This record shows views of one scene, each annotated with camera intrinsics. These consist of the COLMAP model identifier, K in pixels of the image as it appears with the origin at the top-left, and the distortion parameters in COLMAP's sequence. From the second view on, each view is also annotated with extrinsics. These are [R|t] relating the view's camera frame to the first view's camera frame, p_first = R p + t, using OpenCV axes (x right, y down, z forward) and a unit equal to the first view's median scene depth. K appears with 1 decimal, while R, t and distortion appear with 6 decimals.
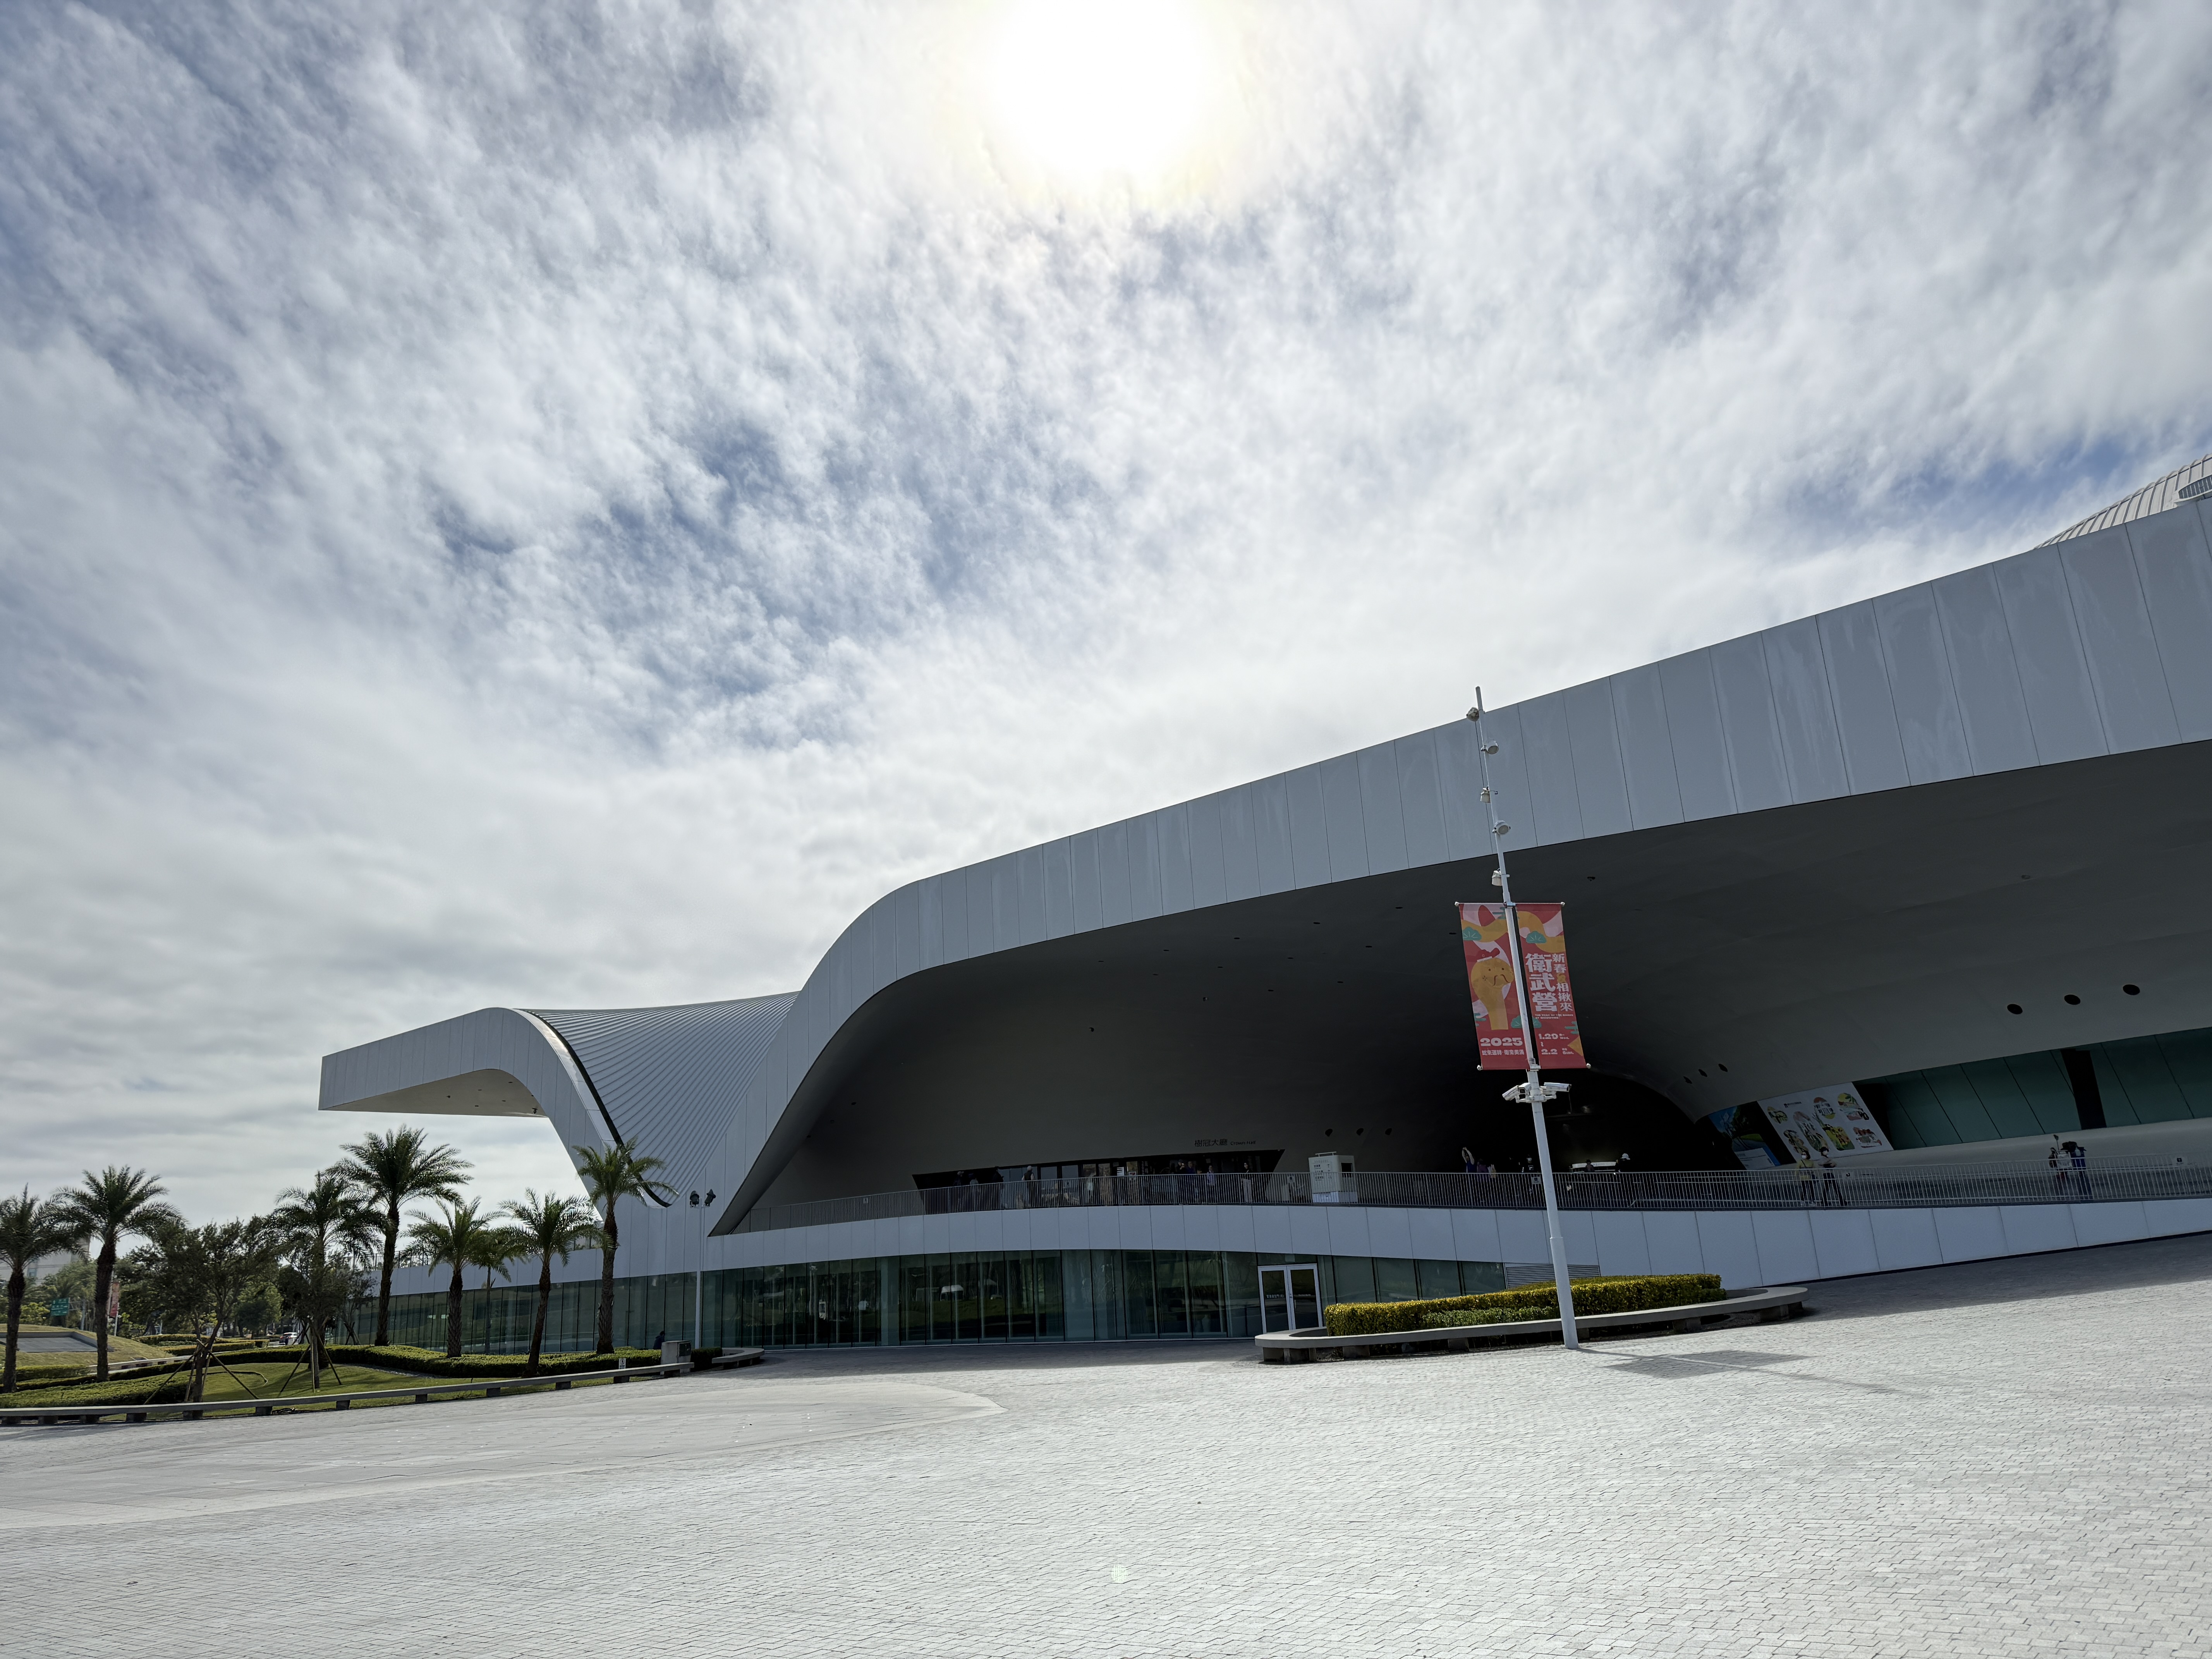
lens RADIAL K [[1582.1, 0, 1106.0], [0, 1582.1, 829.5], [0, 0, 1]] dist [0.097835, -0.082907]
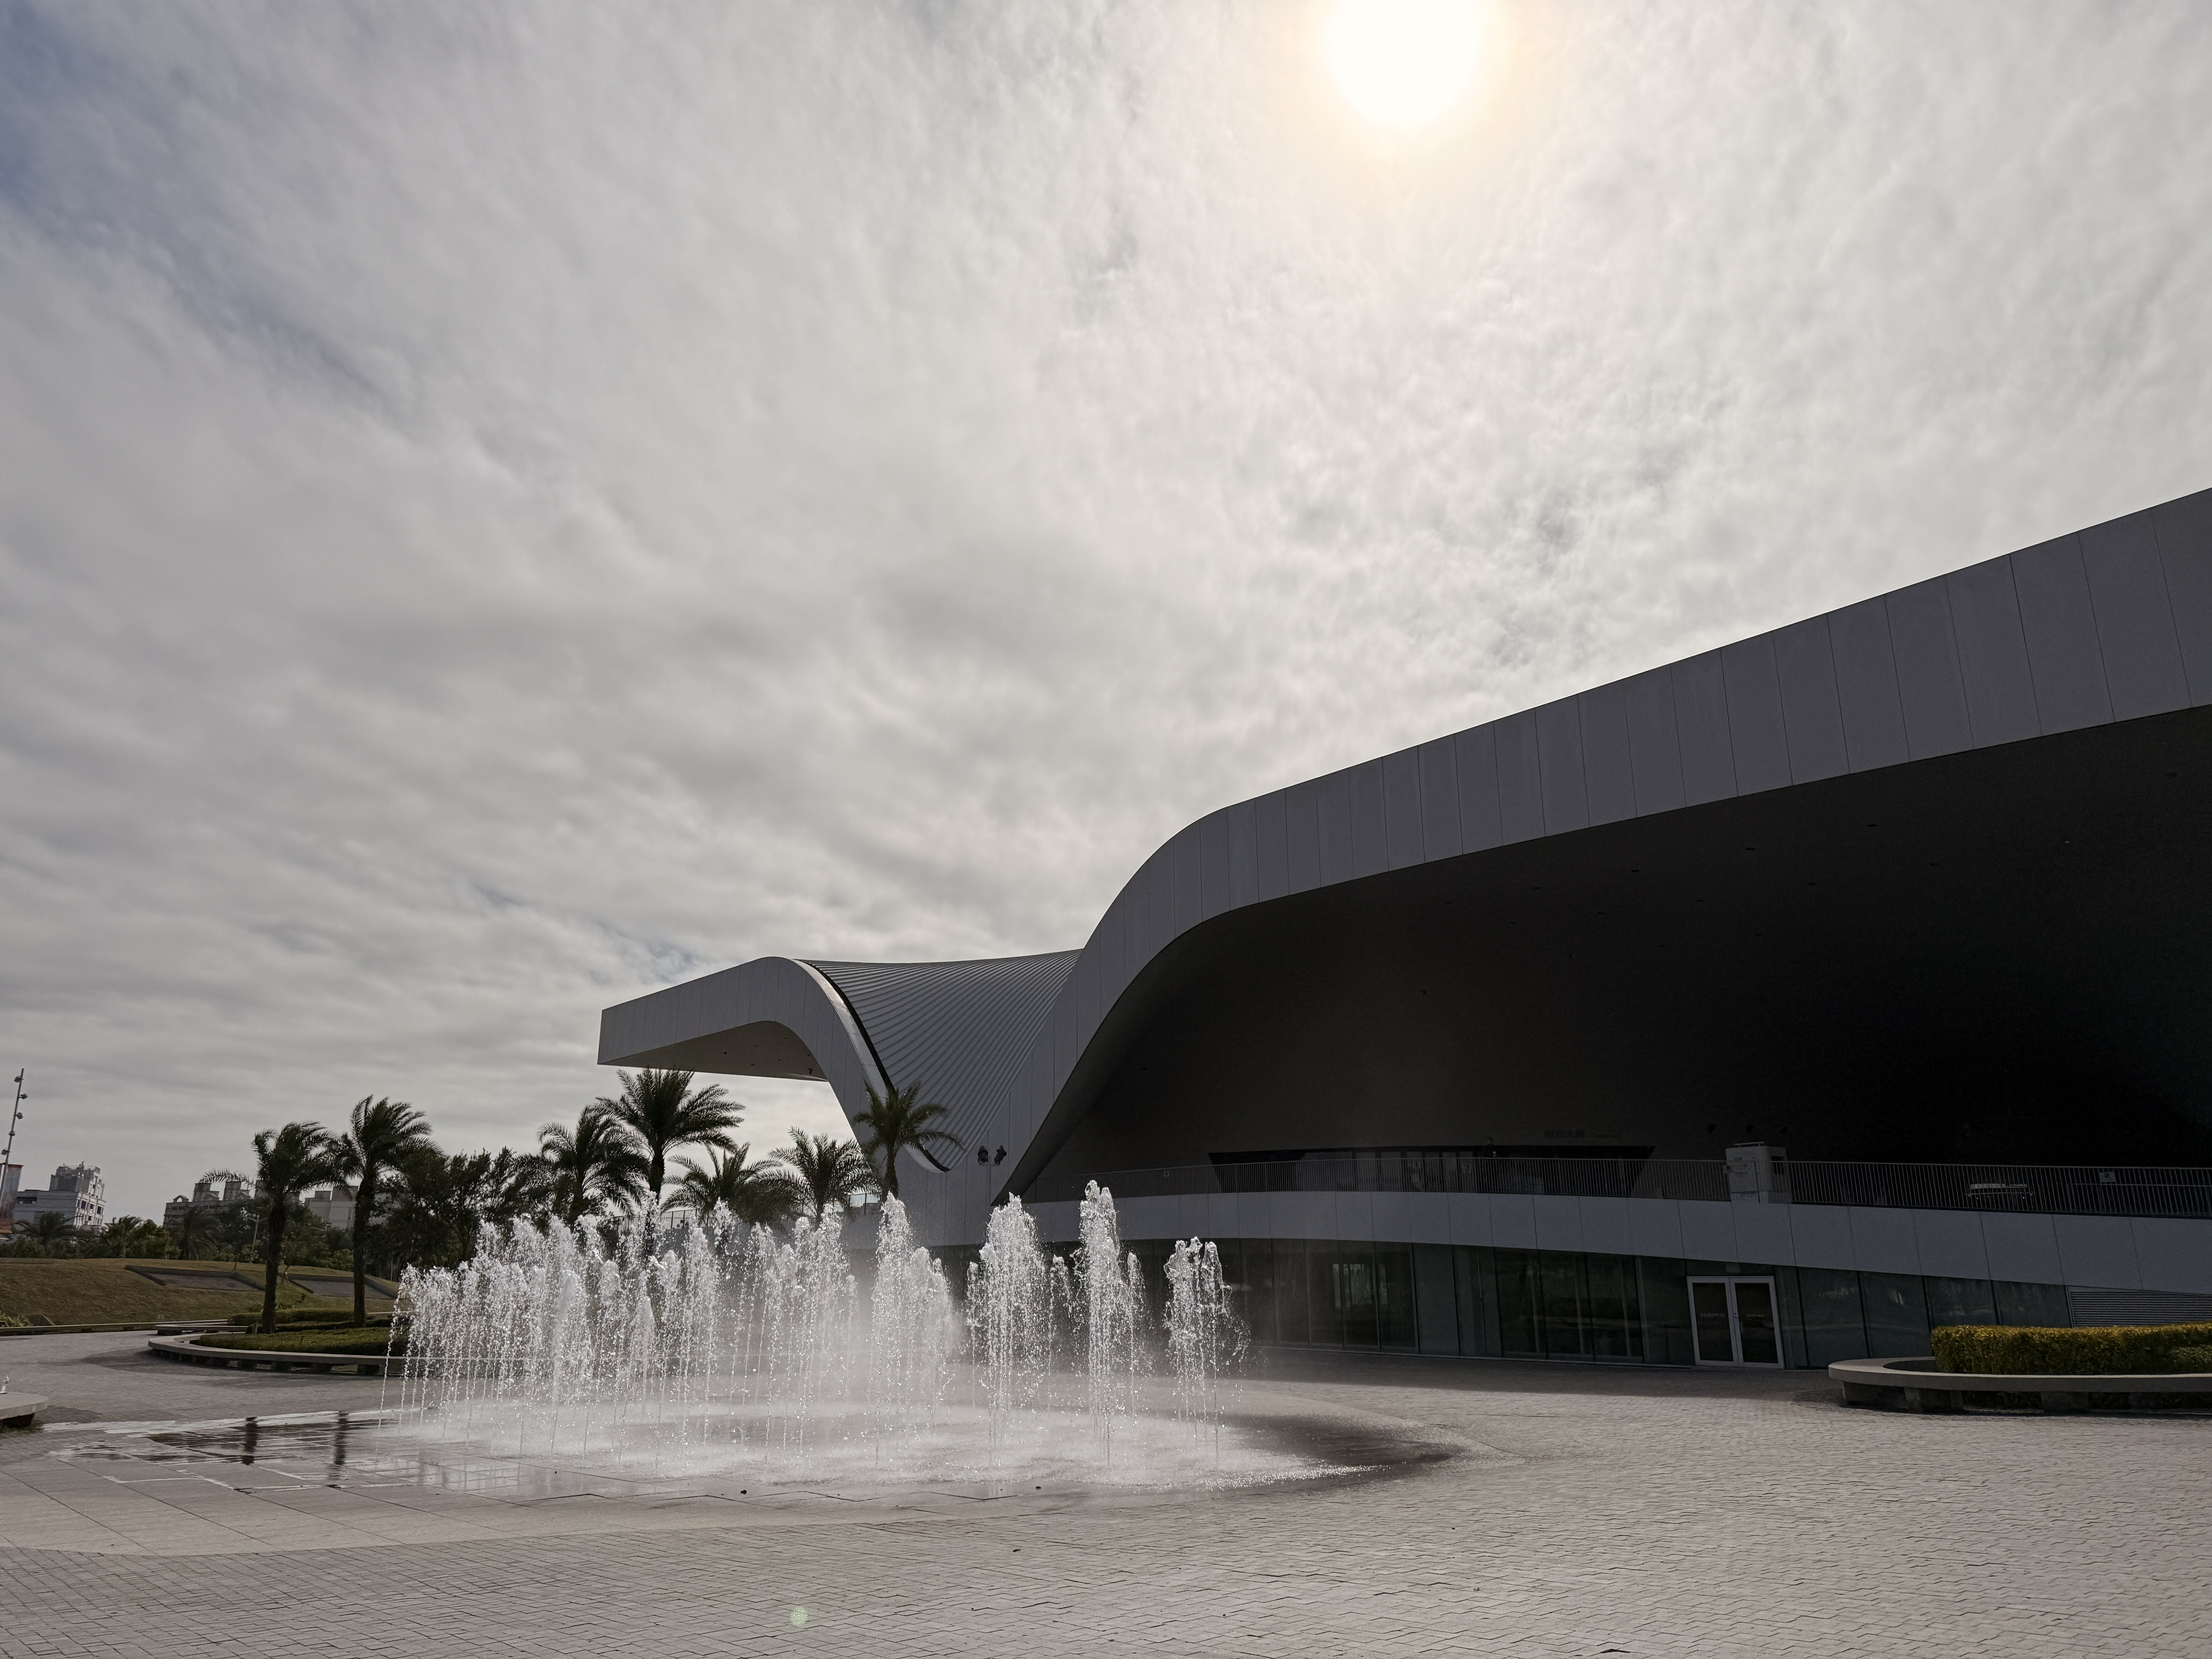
lens RADIAL K [[1582.1, 0, 1106.0], [0, 1582.1, 829.5], [0, 0, 1]] dist [0.097835, -0.082907]
pose [[0.986756, 0.009018, -0.161958, -0.053418], [-0.009798, 0.999944, -0.004021, 0.056429], [0.161912, 0.005554, 0.986790, 0.162023]]
